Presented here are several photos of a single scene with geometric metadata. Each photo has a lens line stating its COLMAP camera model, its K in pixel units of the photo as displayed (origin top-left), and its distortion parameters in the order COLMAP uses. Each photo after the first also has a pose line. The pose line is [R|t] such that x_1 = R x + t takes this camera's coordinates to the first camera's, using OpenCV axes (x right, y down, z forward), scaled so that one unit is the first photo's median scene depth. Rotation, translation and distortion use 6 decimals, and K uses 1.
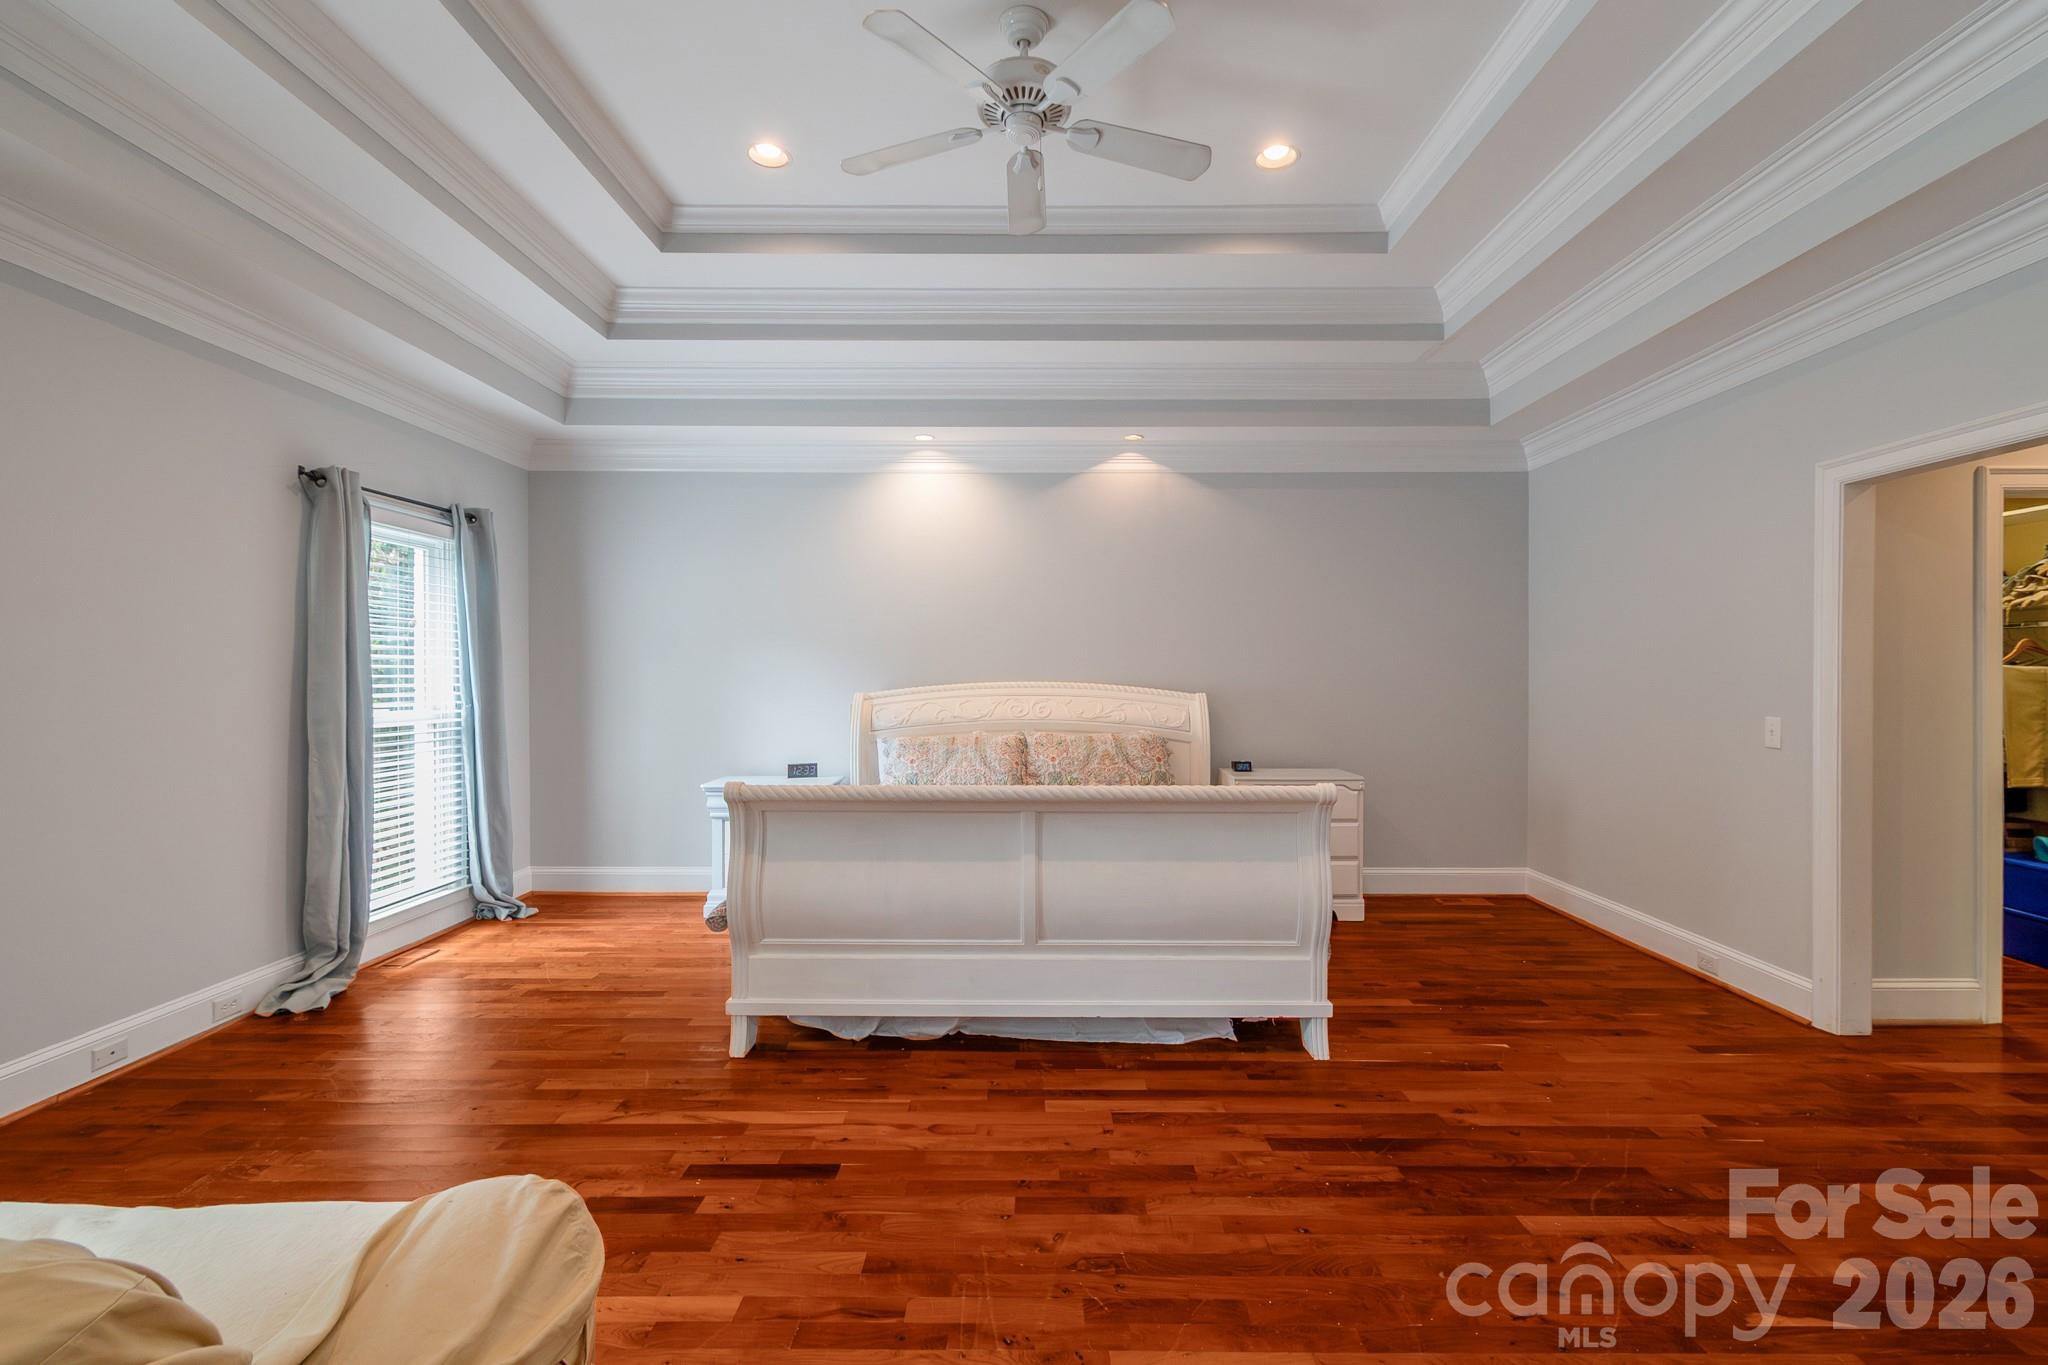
lens RADIAL K [[917.8, 0, 1060.1], [0, 917.8, 665.1], [0, 0, 1]] dist [0.003028, -0.000117]
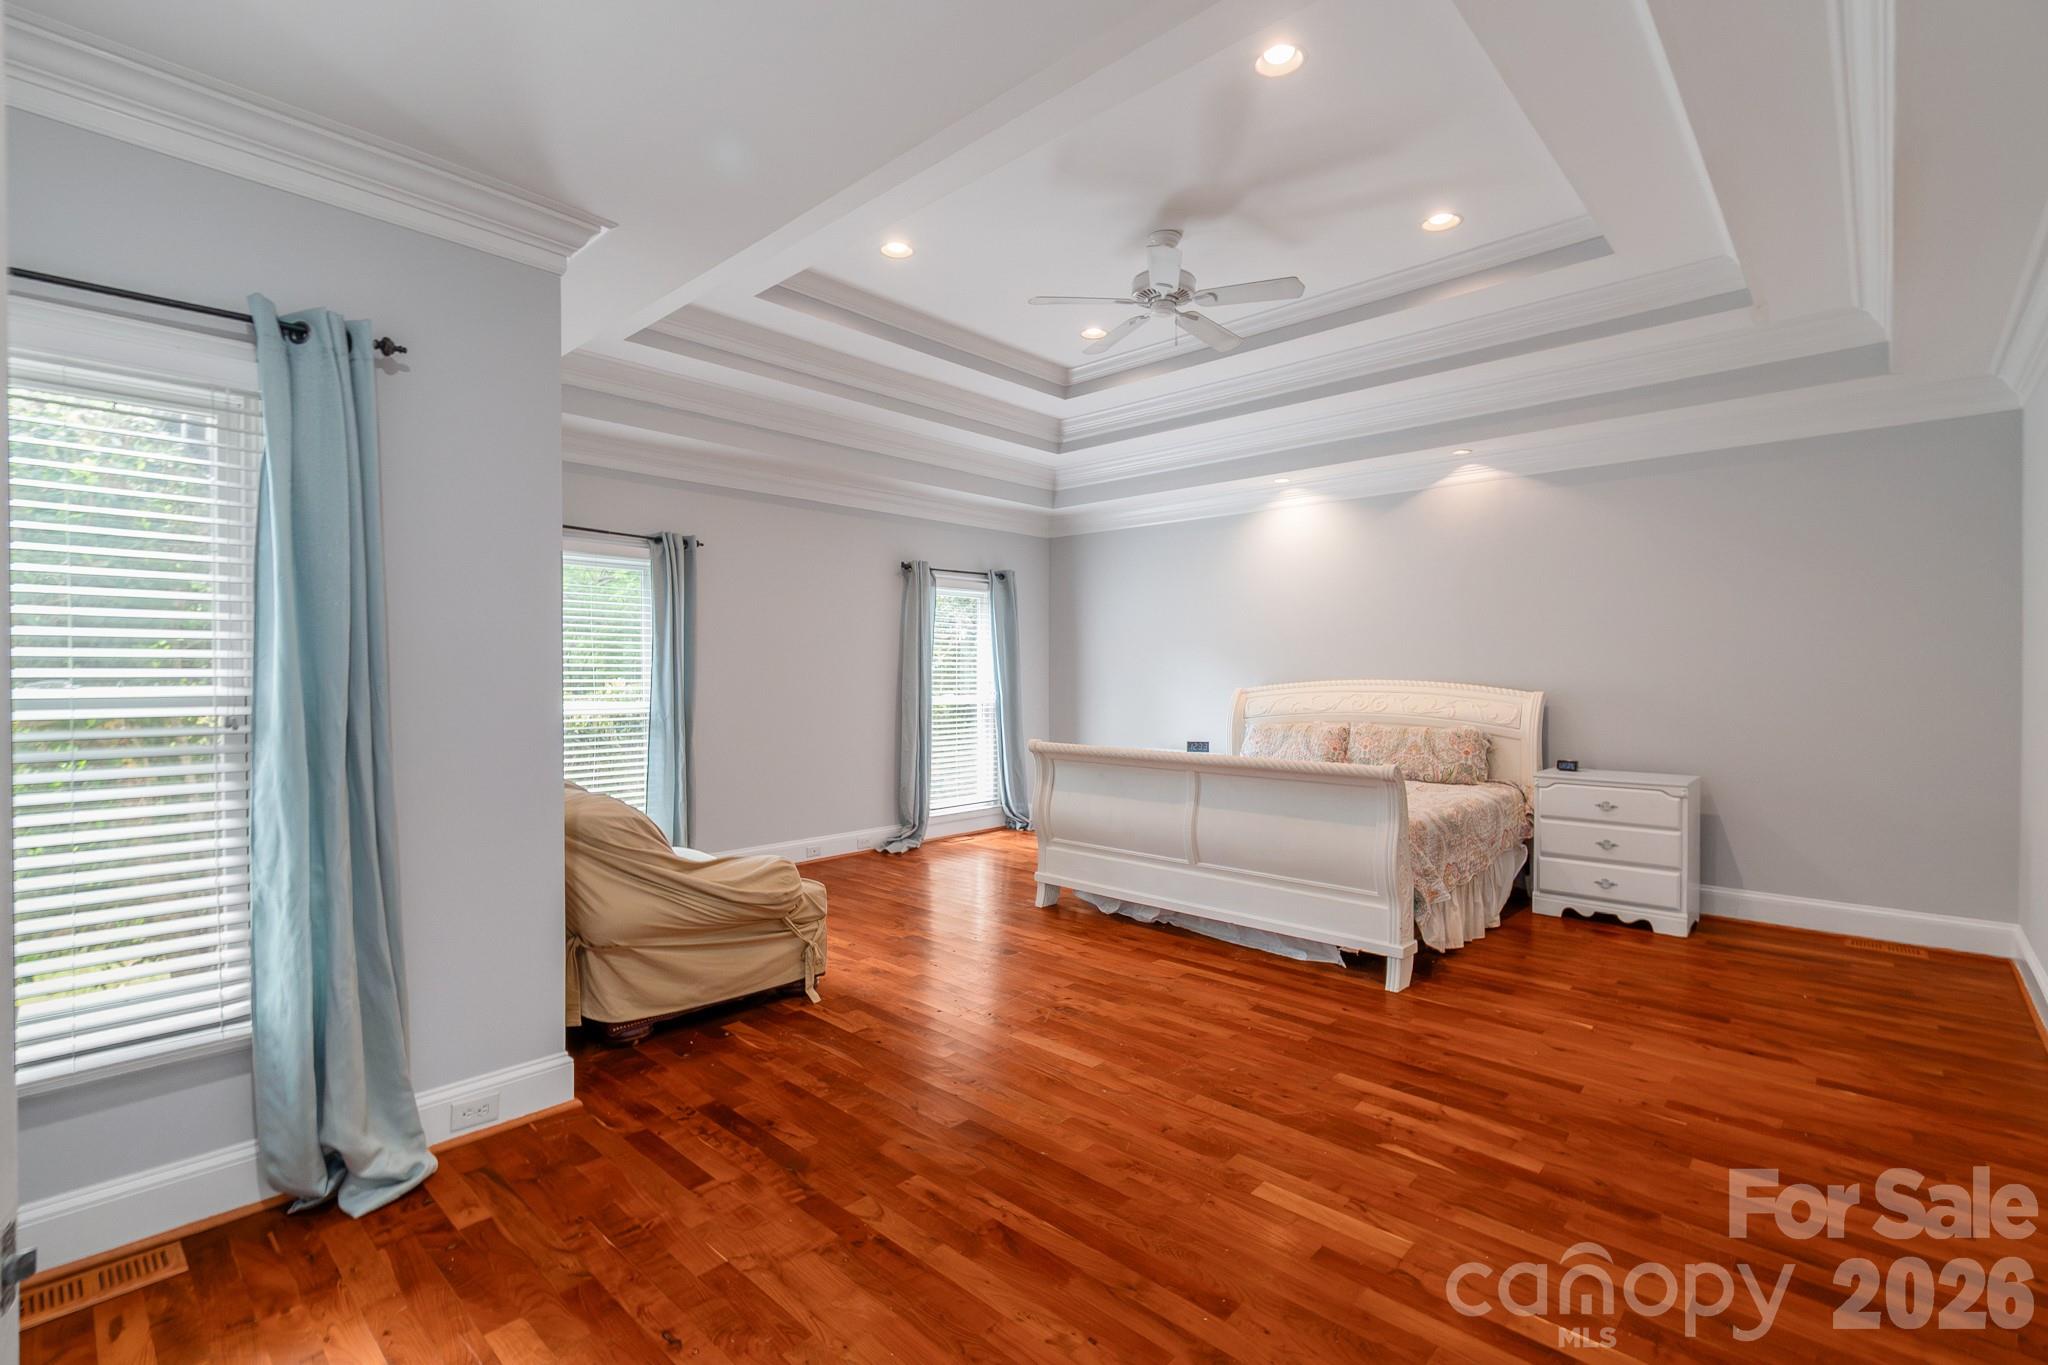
lens RADIAL K [[924.8, 0, 1039.2], [0, 924.8, 646.3], [0, 0, 1]] dist [0.002310, -0.000020]
pose [[0.735078, -0.020586, -0.677670, 0.623109], [0.009533, 0.999754, -0.020030, -0.006323], [0.677916, 0.008263, 0.735093, -0.178868]]
